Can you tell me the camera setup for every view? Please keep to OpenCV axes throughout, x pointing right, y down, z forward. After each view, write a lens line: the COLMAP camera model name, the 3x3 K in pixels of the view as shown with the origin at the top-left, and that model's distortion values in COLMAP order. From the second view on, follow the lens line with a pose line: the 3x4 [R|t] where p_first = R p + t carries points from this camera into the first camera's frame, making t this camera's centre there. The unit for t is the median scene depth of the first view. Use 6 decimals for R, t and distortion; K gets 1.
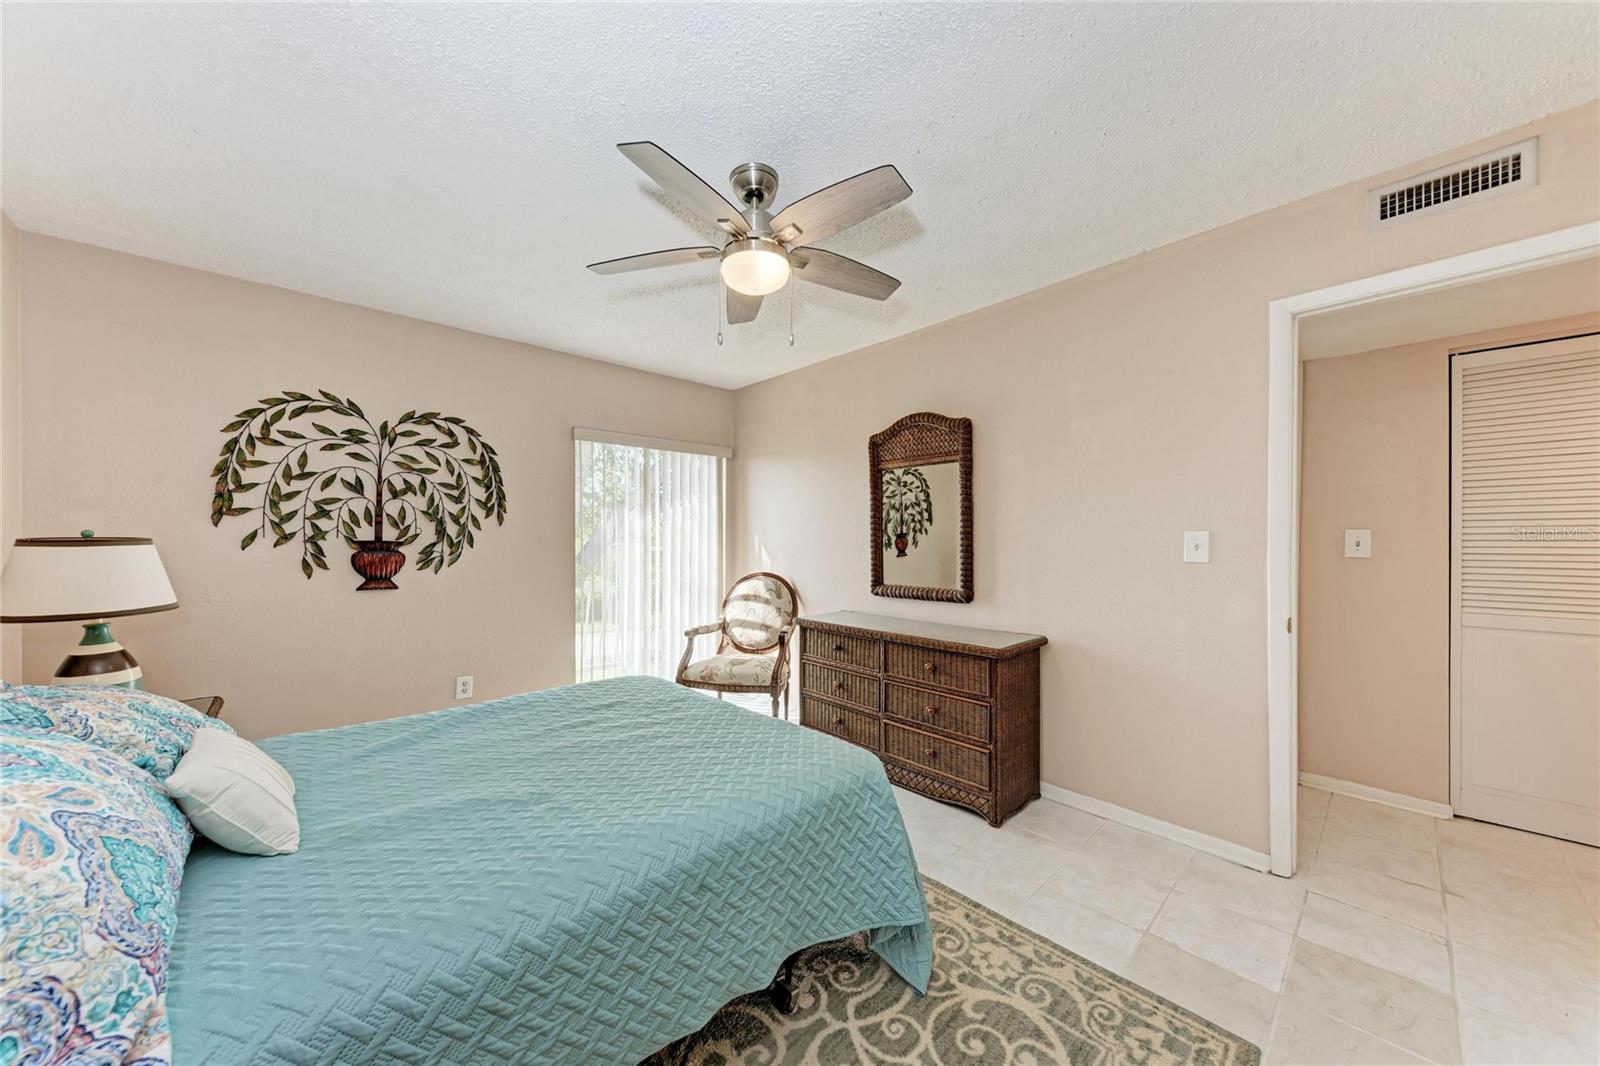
lens RADIAL K [[551.9, 0, 805.2], [0, 551.9, 541.0], [0, 0, 1]] dist [0.019303, -0.005879]
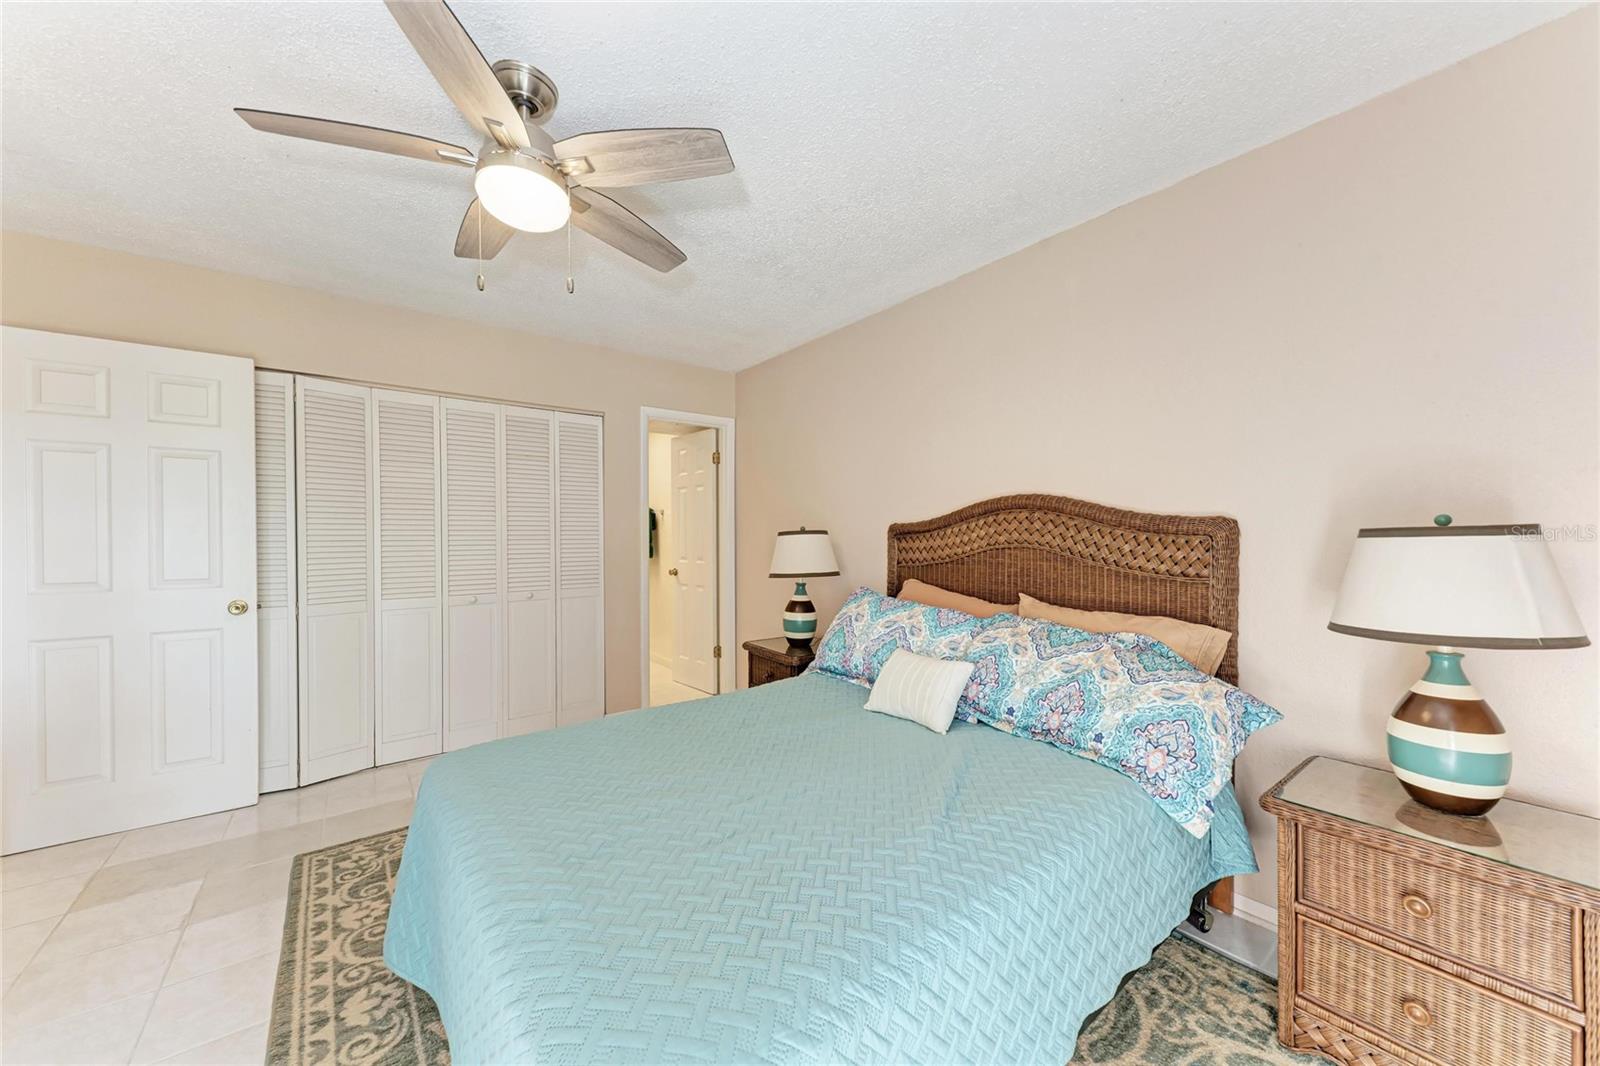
lens RADIAL K [[580.0, 0, 799.5], [0, 580.0, 543.0], [0, 0, 1]] dist [0.025727, 0.000063]
pose [[-0.994601, 0.008336, 0.103434, -0.538789], [0.010837, 0.999662, 0.023642, -0.007520], [-0.103202, 0.024635, -0.994355, 1.690678]]
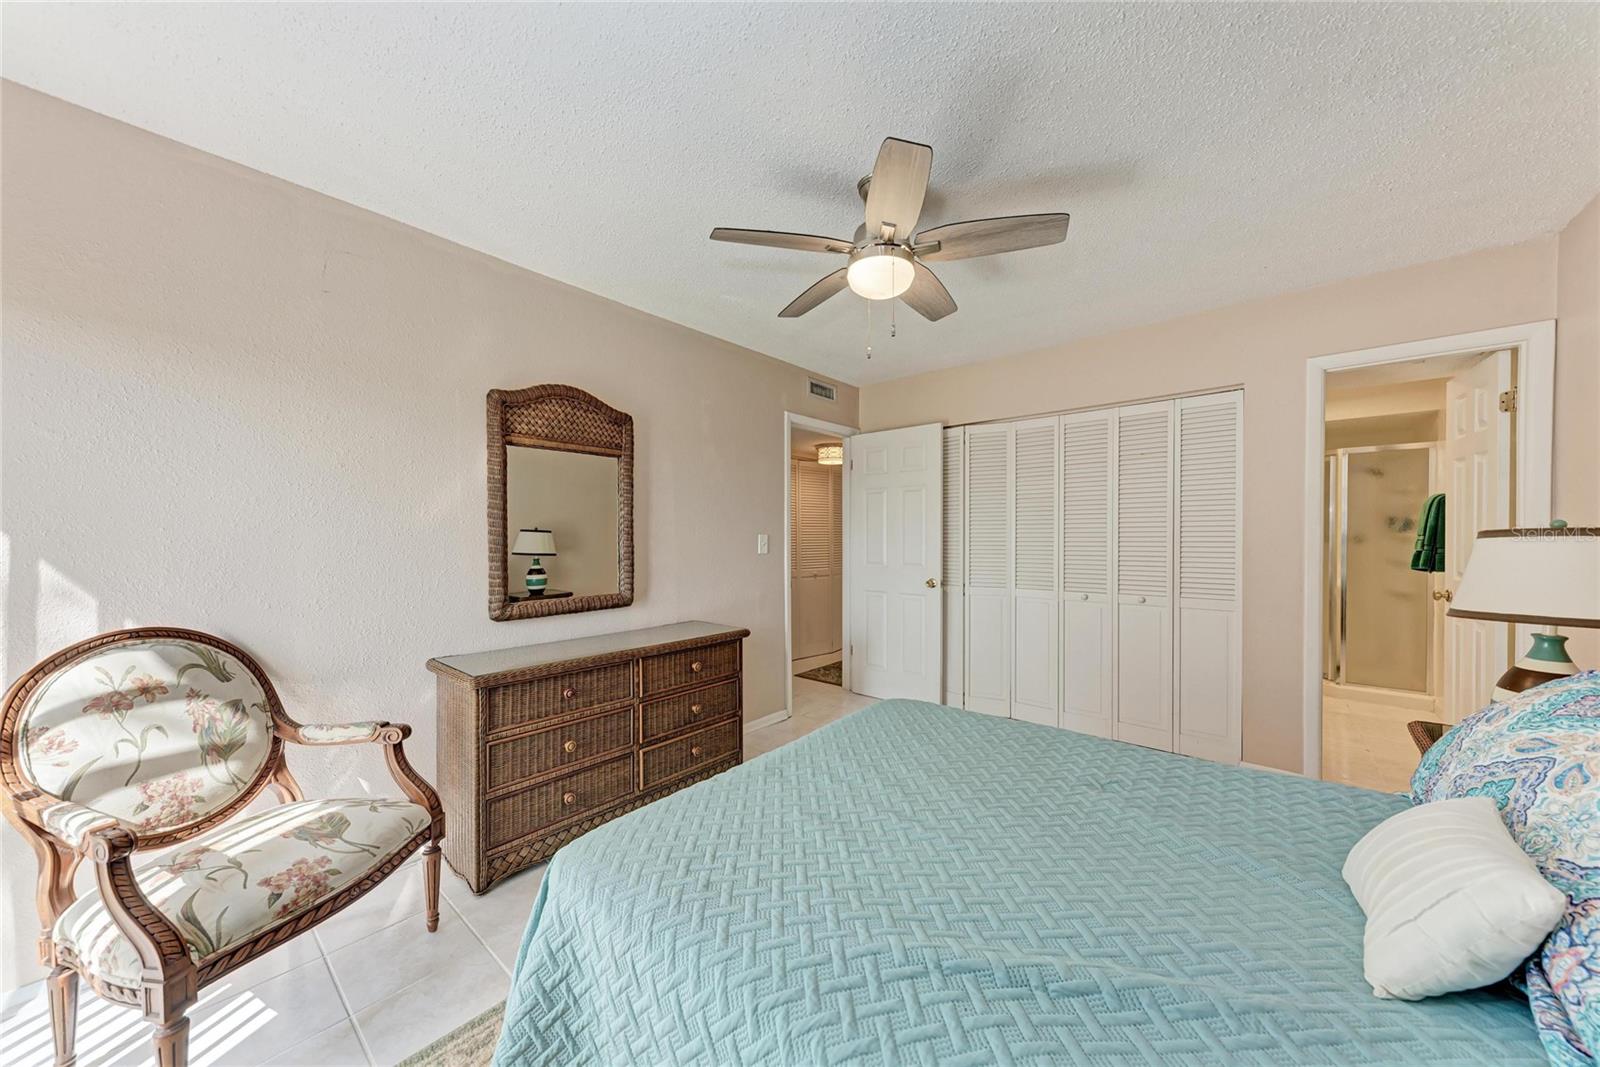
lens RADIAL K [[551.9, 0, 805.2], [0, 551.9, 541.5], [0, 0, 1]] dist [0.019303, -0.005879]
pose [[-0.108617, 0.000470, 0.994084, -1.023203], [0.010682, 0.999943, 0.000695, 0.002832], [-0.994026, 0.010694, -0.108616, 1.178814]]
